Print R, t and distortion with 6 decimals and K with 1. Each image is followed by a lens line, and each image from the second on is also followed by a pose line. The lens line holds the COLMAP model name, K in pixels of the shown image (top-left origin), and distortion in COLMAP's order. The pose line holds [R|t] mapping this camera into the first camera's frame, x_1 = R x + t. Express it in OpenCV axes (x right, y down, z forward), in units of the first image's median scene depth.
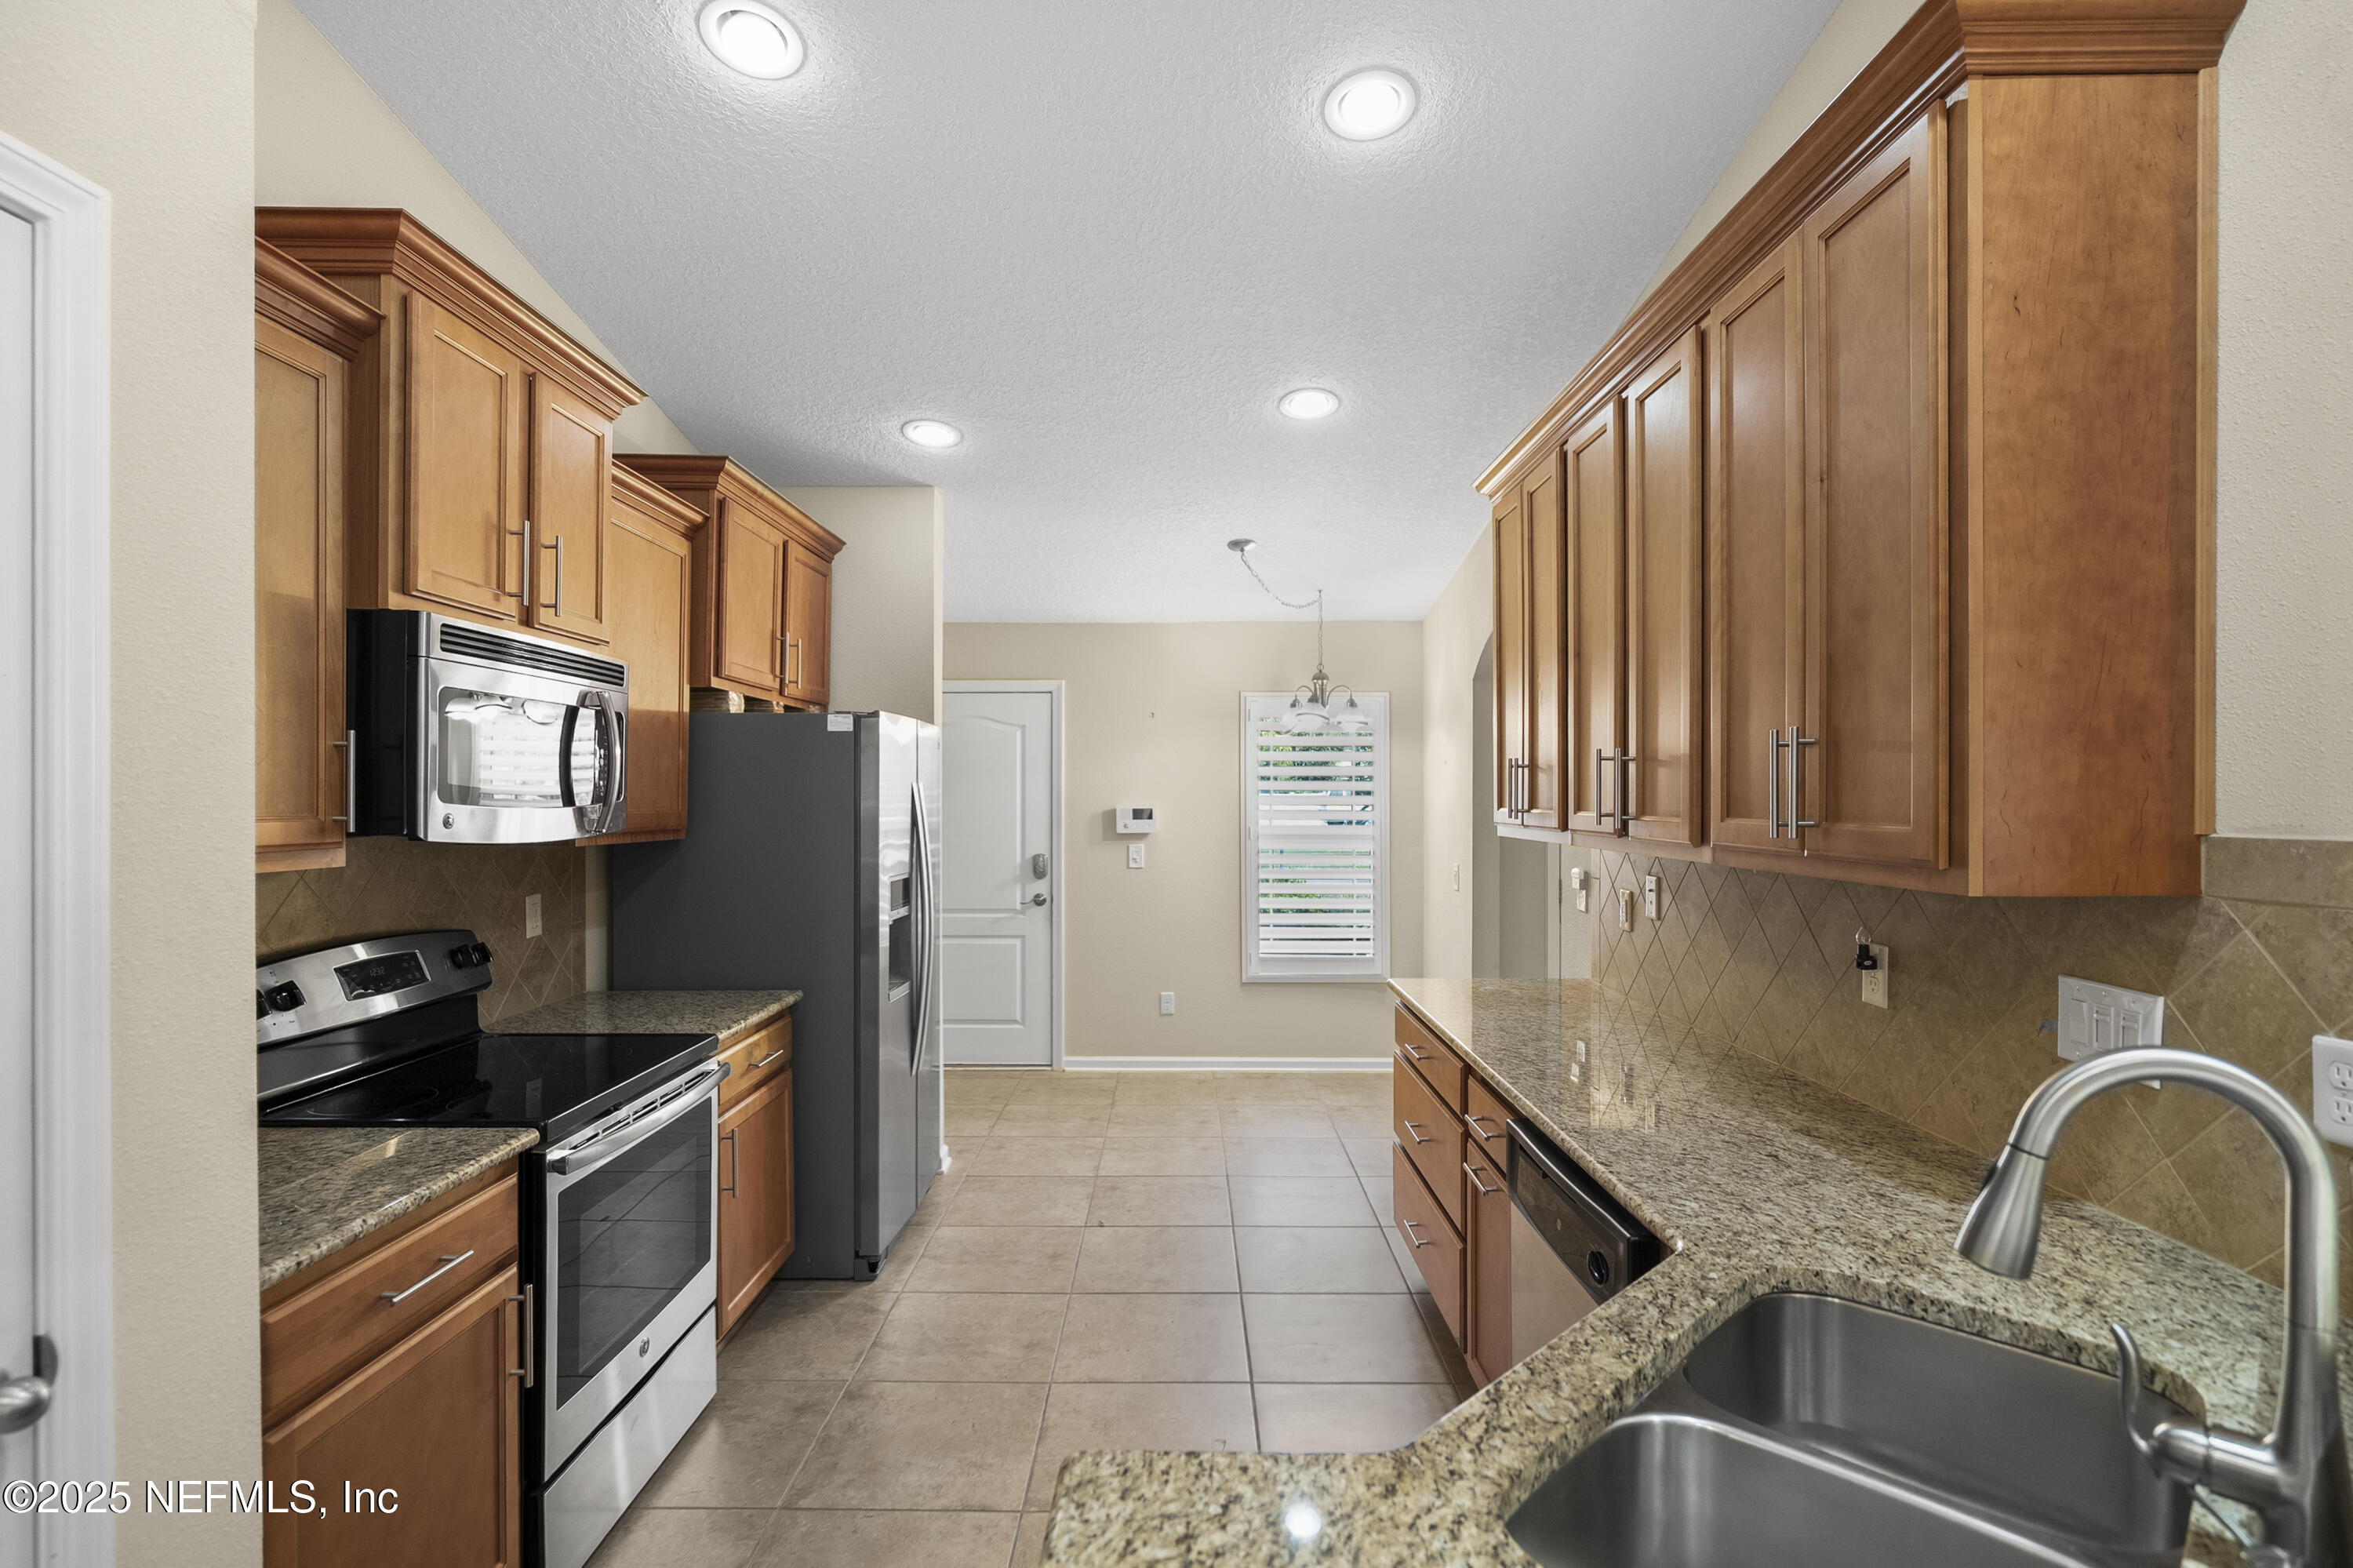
lens RADIAL K [[1111.3, 0, 1192.6], [0, 1111.3, 791.7], [0, 0, 1]] dist [-0.009069, 0.003320]
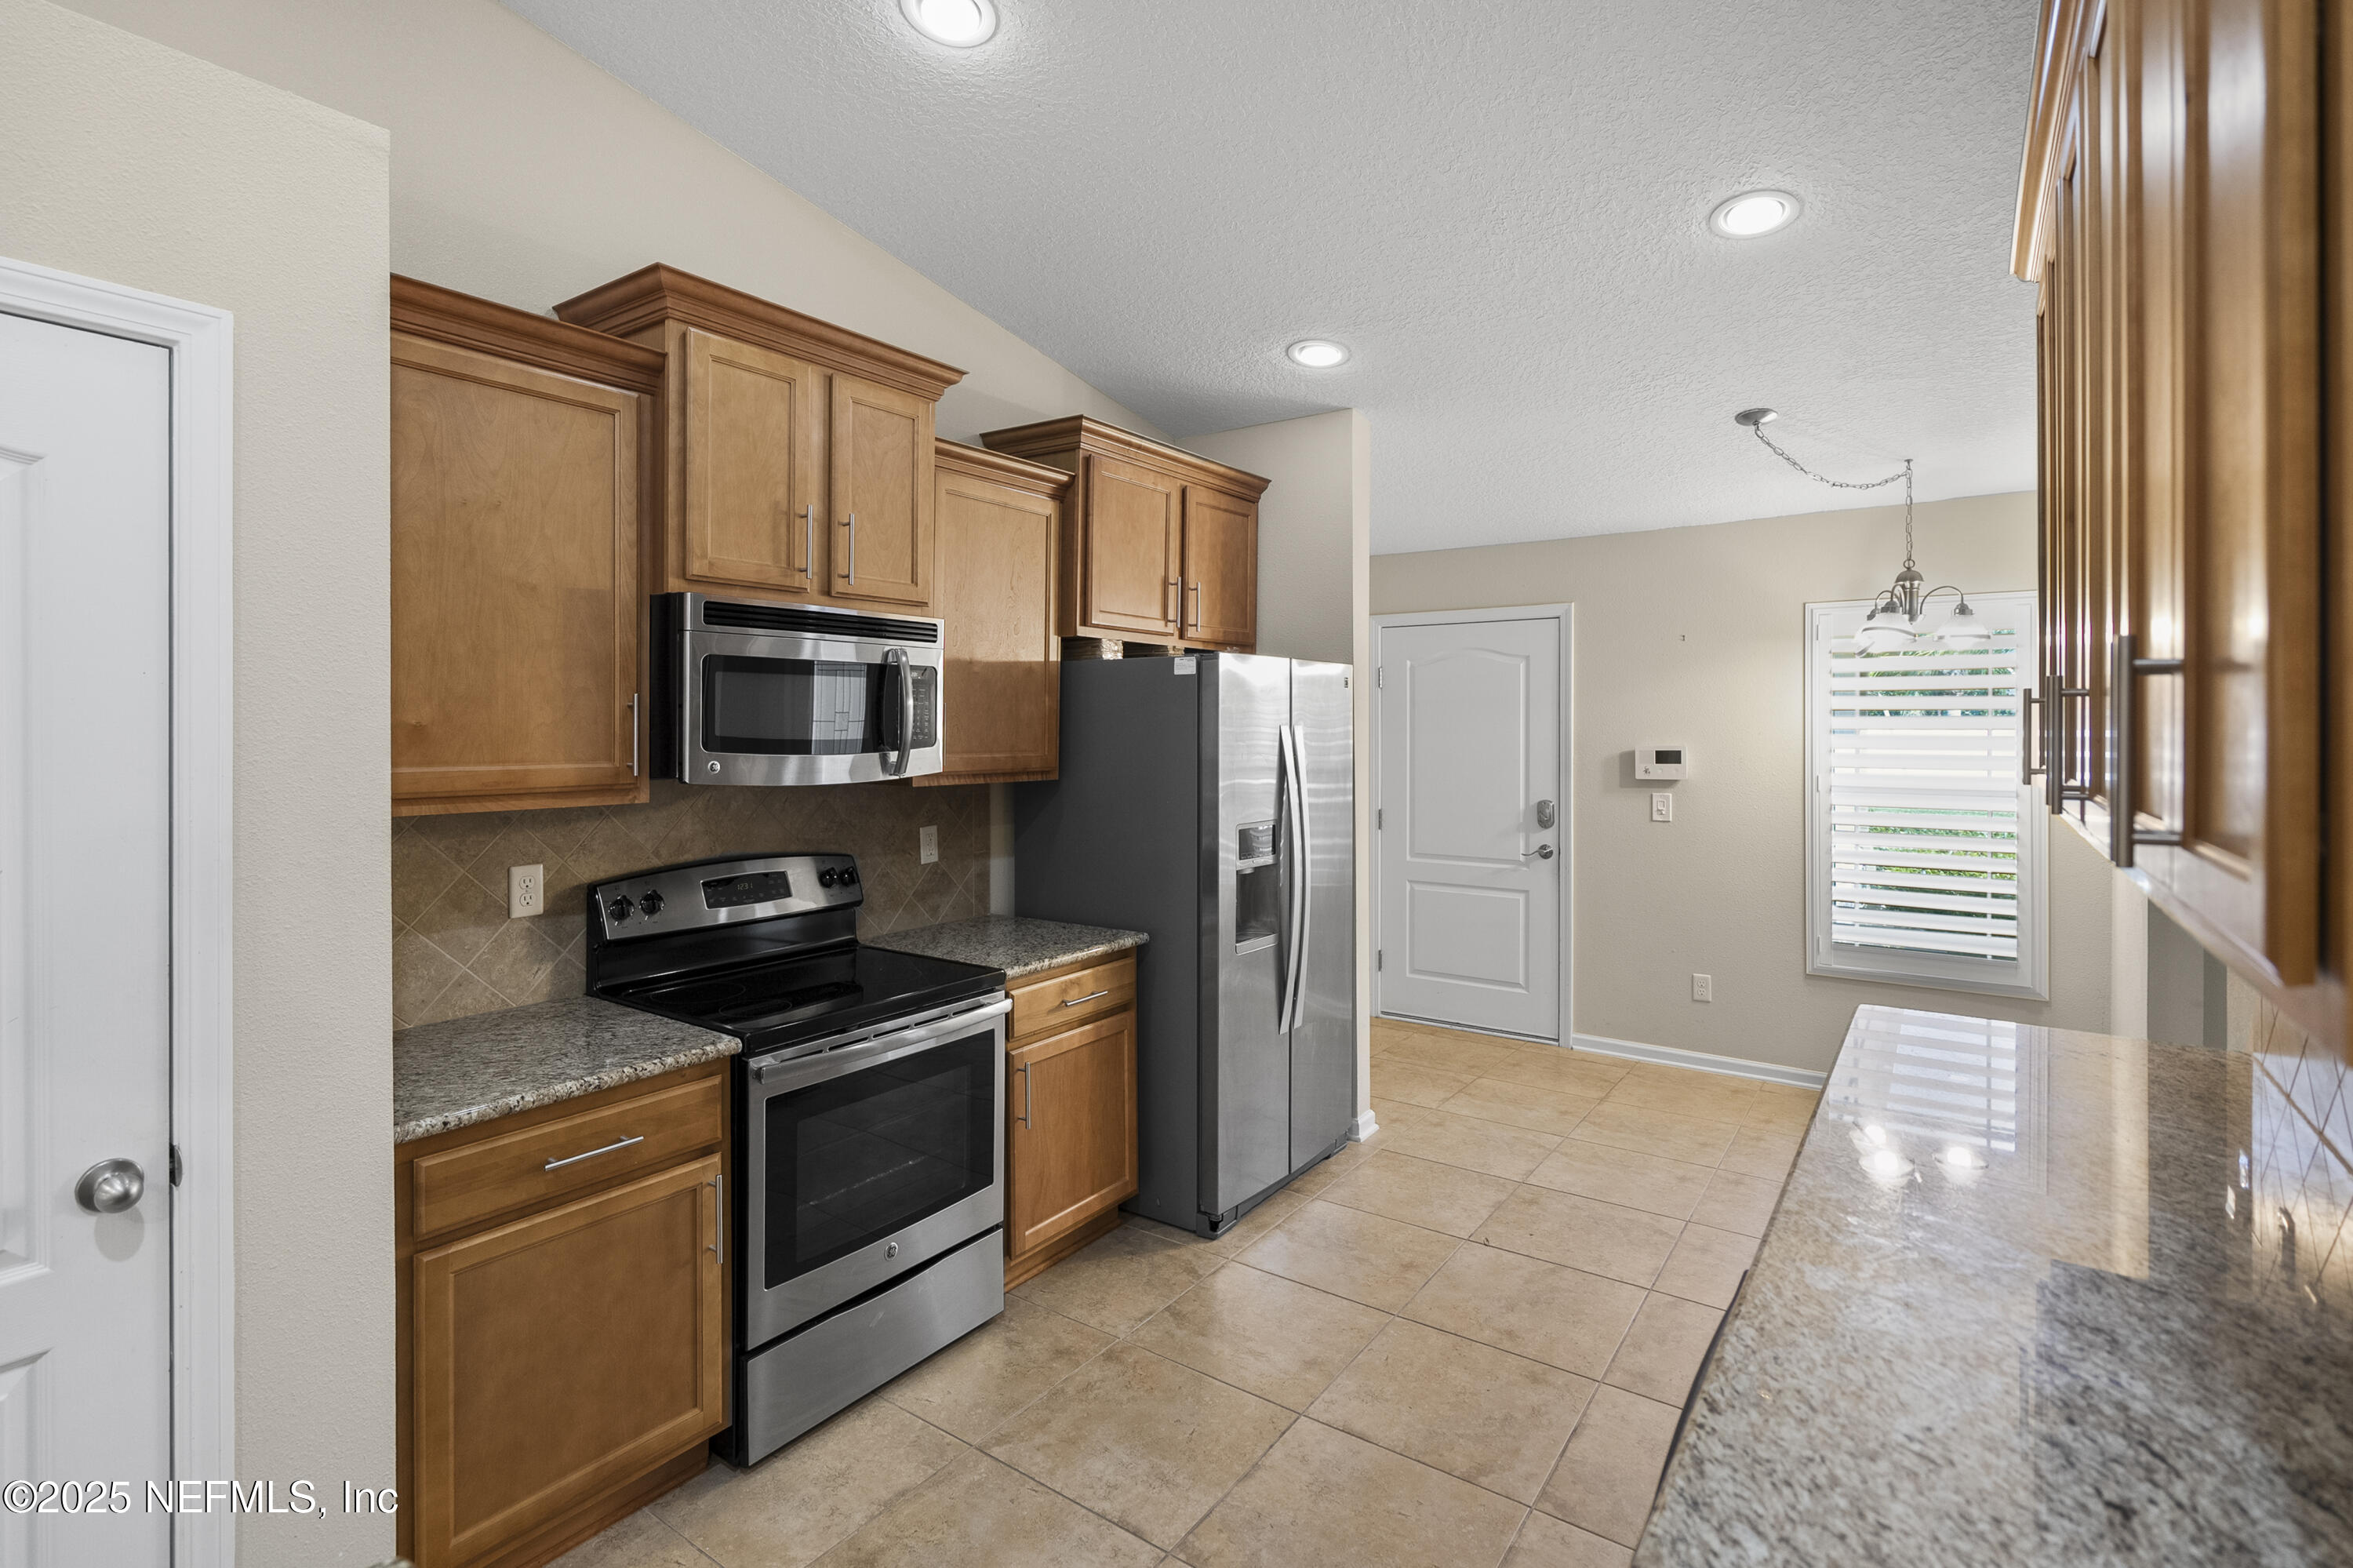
lens RADIAL K [[1111.3, 0, 1170.7], [0, 1111.3, 722.8], [0, 0, 1]] dist [-0.009069, 0.003320]
pose [[0.811975, -0.001867, -0.583690, 0.255162], [0.002260, 0.999997, -0.000055, -0.012030], [0.583688, -0.001274, 0.811977, 0.193786]]
